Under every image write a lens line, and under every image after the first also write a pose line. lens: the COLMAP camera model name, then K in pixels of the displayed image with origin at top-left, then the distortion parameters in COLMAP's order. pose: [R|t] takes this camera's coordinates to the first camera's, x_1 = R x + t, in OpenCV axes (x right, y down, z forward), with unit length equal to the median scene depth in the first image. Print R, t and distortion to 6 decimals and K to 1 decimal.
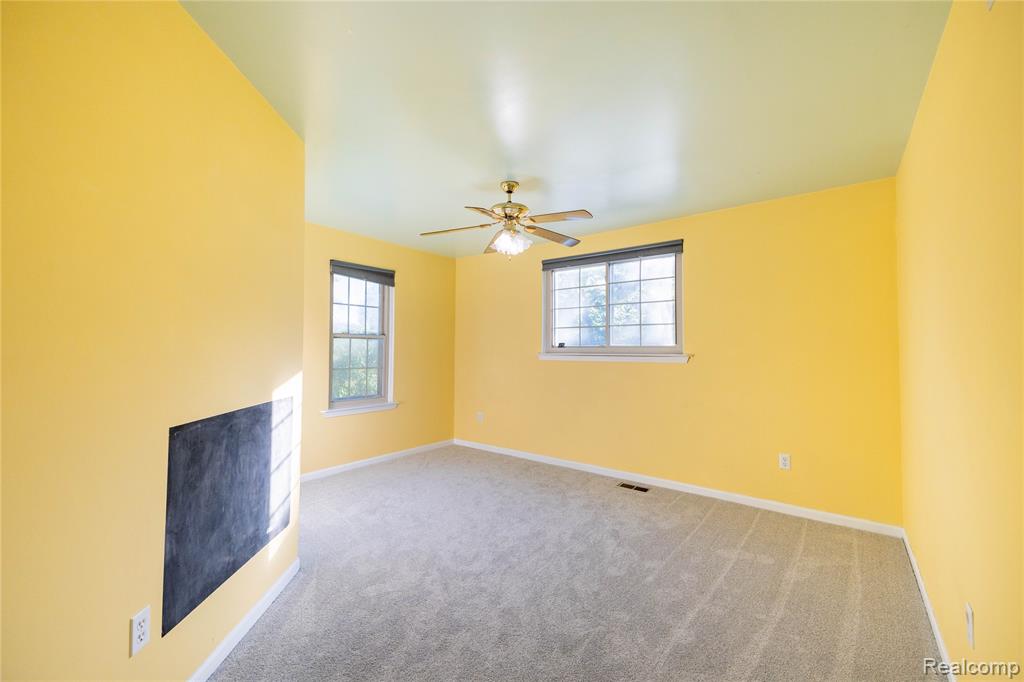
lens RADIAL K [[415.0, 0, 512.9], [0, 415.0, 338.5], [0, 0, 1]] dist [0.058184, -0.022309]
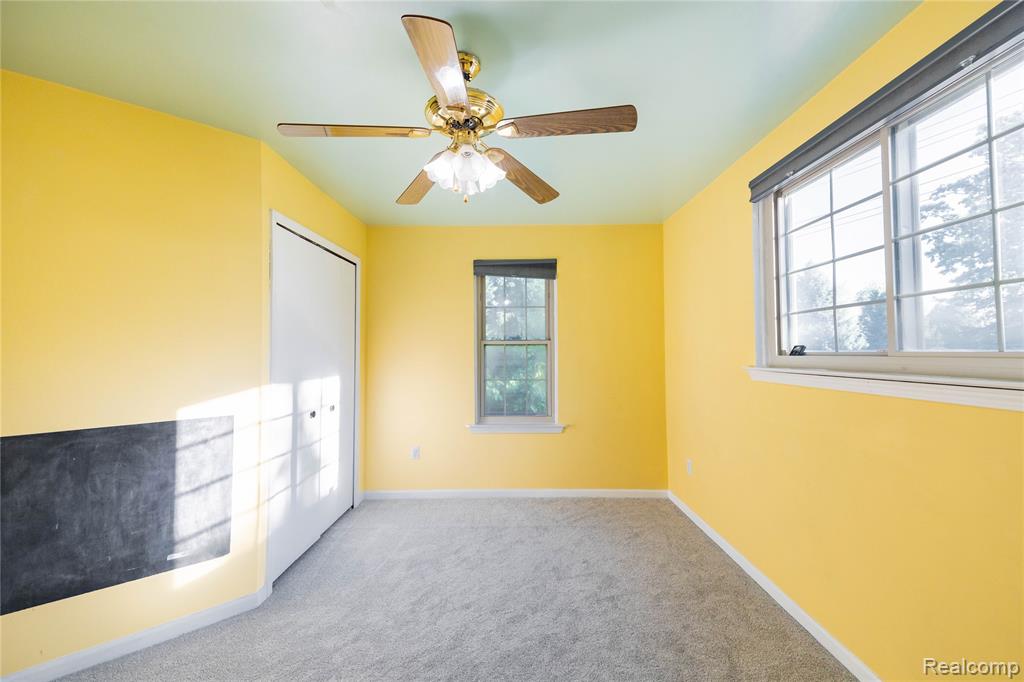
lens RADIAL K [[415.0, 0, 512.9], [0, 415.0, 338.5], [0, 0, 1]] dist [0.058184, -0.022309]
pose [[0.605126, -0.033683, -0.795417, 0.329740], [0.030462, 0.999353, -0.019145, 0.002470], [0.795547, -0.012645, 0.605760, 0.509677]]
